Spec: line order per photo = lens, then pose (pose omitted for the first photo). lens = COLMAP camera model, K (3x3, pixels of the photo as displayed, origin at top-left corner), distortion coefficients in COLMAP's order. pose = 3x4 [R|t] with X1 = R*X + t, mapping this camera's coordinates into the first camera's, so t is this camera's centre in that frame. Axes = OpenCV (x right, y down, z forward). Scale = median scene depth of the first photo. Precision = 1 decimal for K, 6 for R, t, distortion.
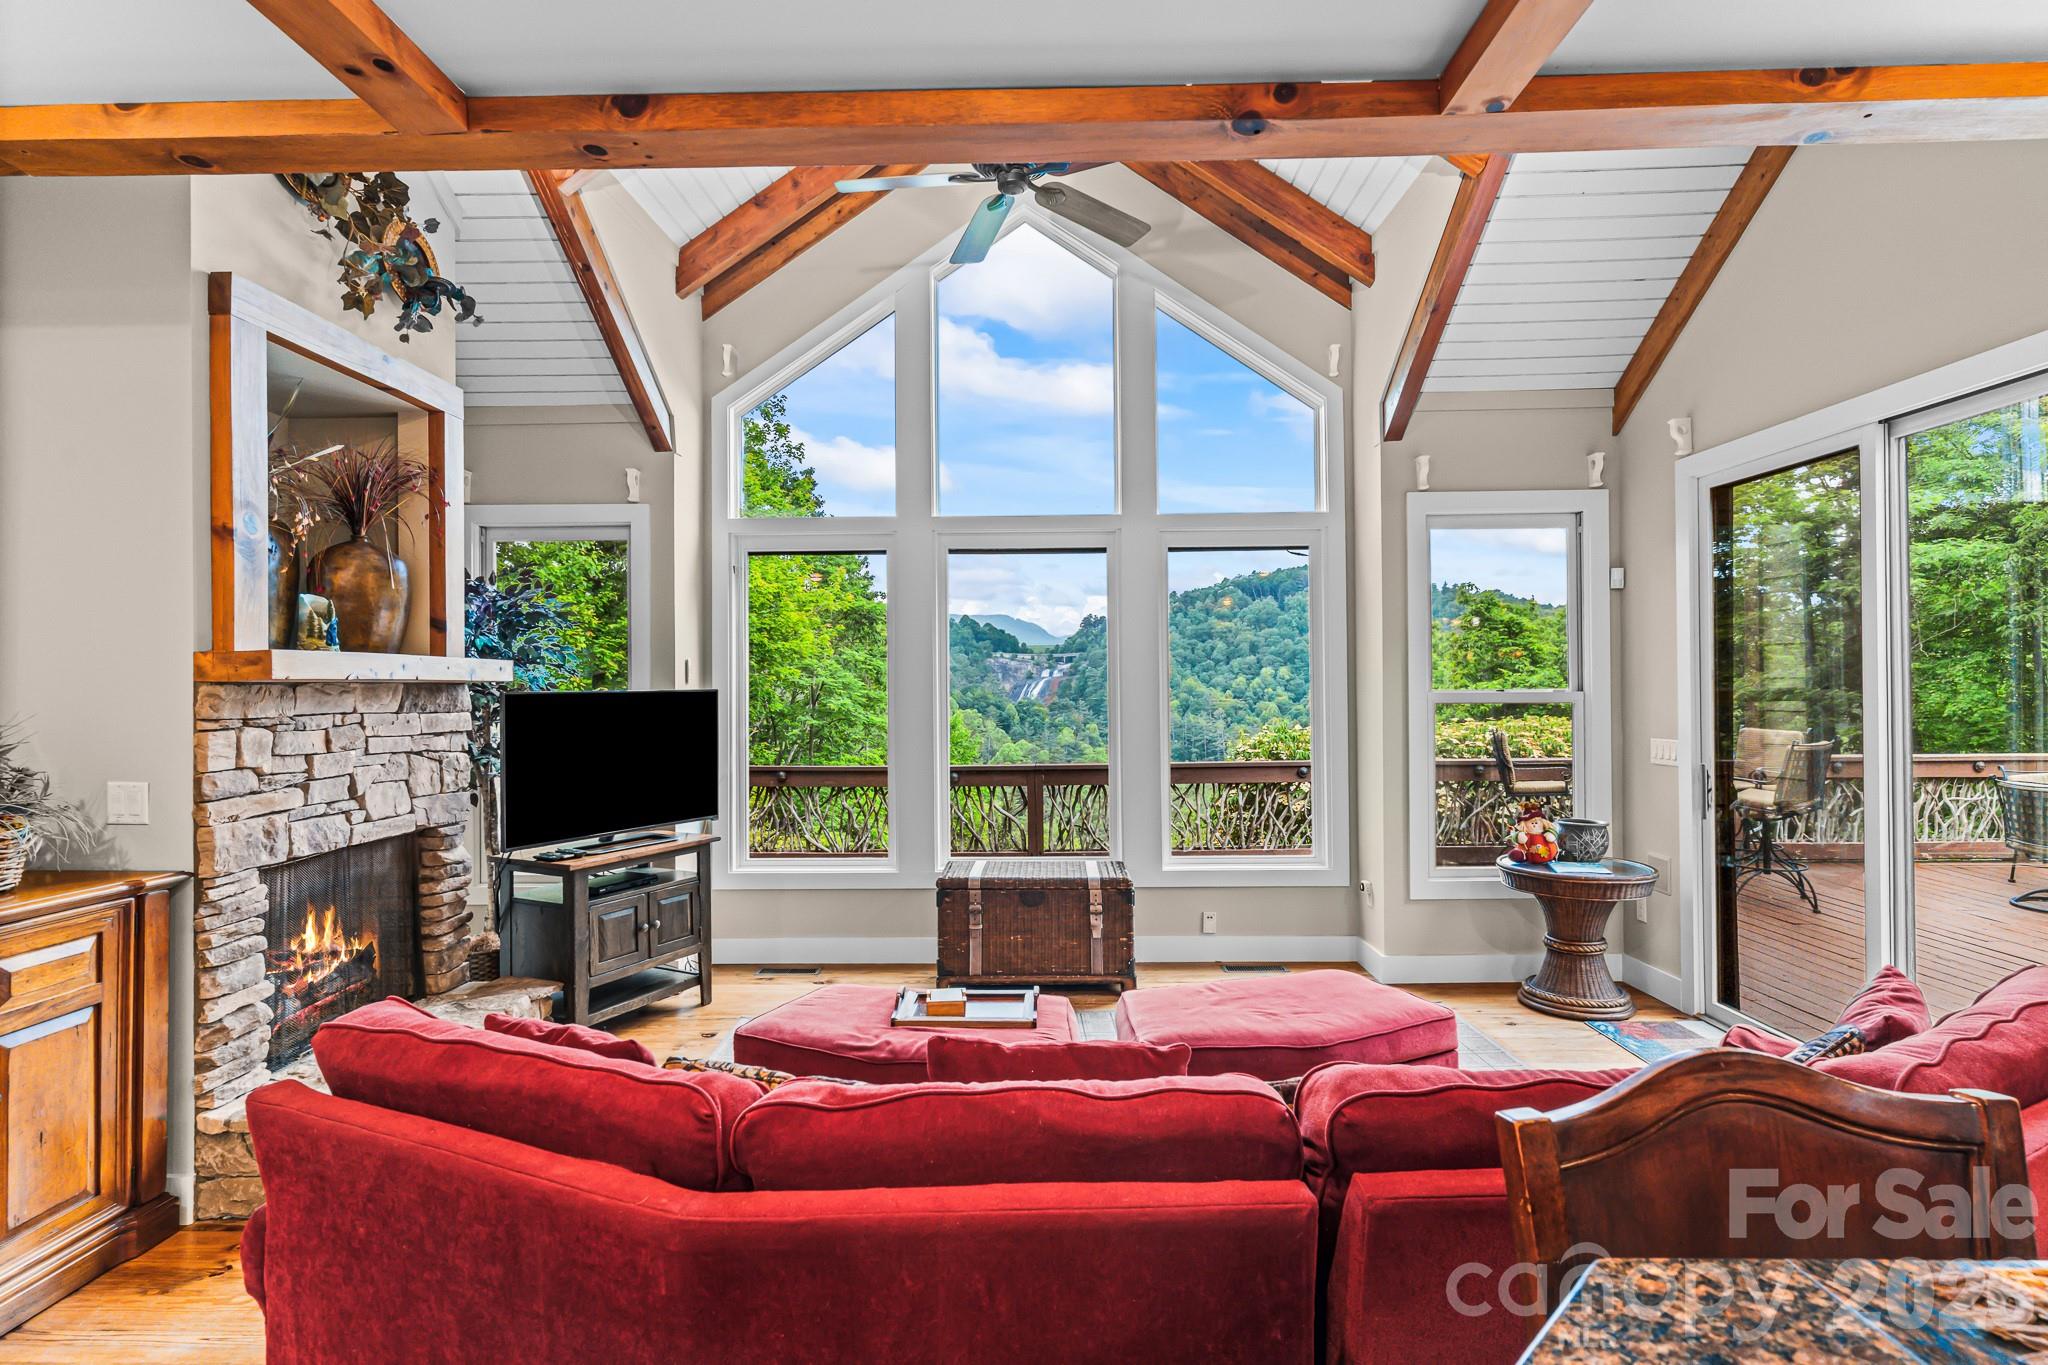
lens RADIAL K [[994.9, 0, 1029.6], [0, 994.9, 674.5], [0, 0, 1]] dist [0.003319, 0.000784]
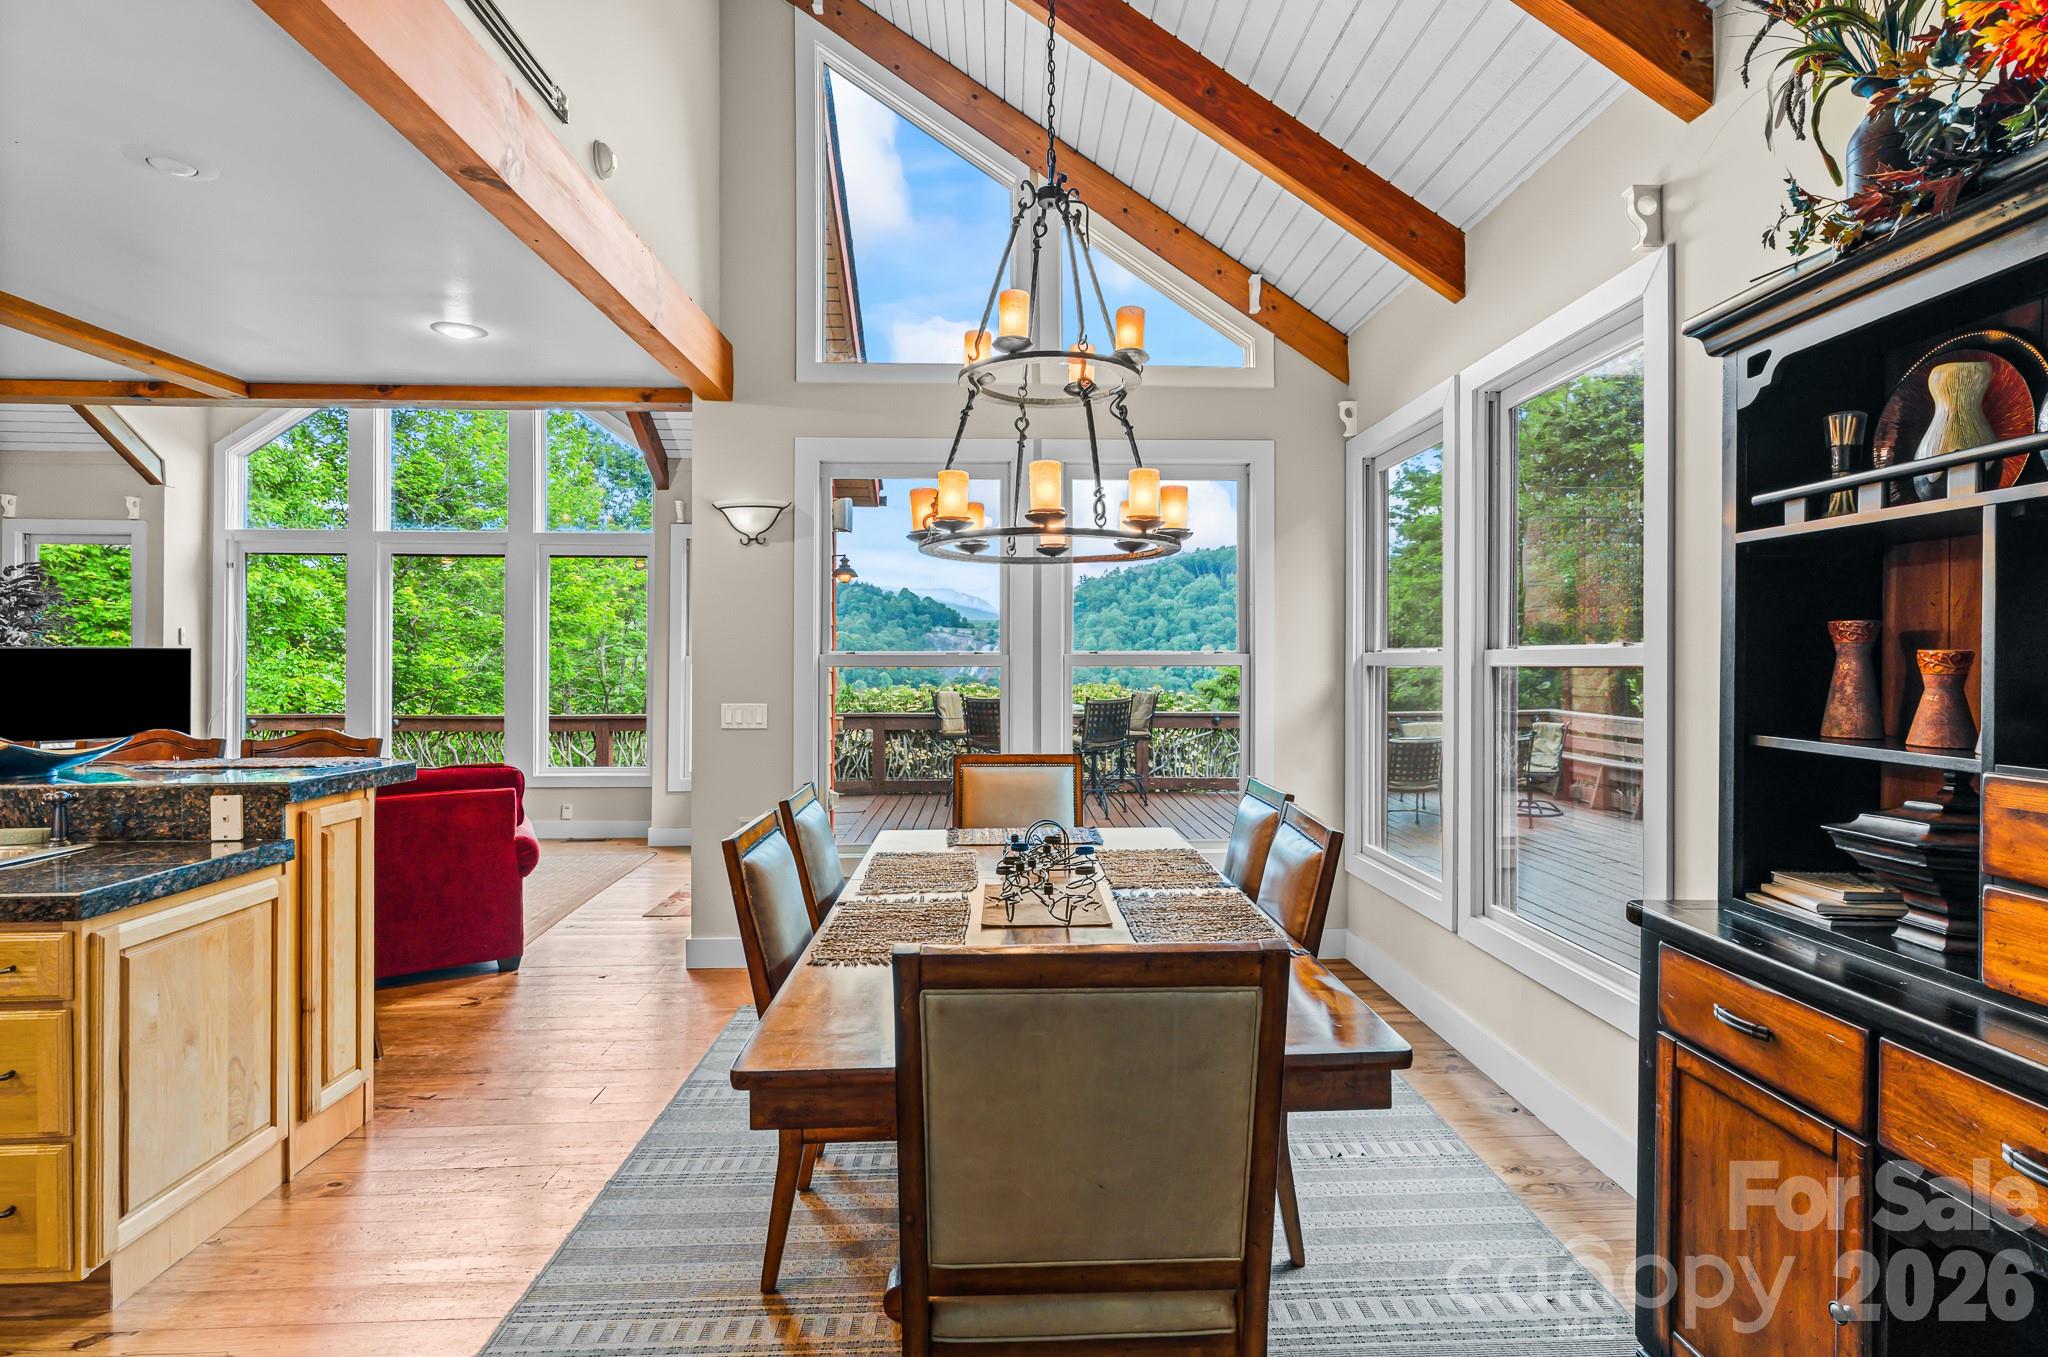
lens RADIAL K [[994.9, 0, 1015.0], [0, 994.9, 651.3], [0, 0, 1]] dist [0.003319, 0.000784]
pose [[0.997961, 0.013065, 0.062473, 0.801781], [-0.013366, 0.999901, 0.004402, -0.002687], [-0.062409, -0.005228, 0.998037, -0.544319]]
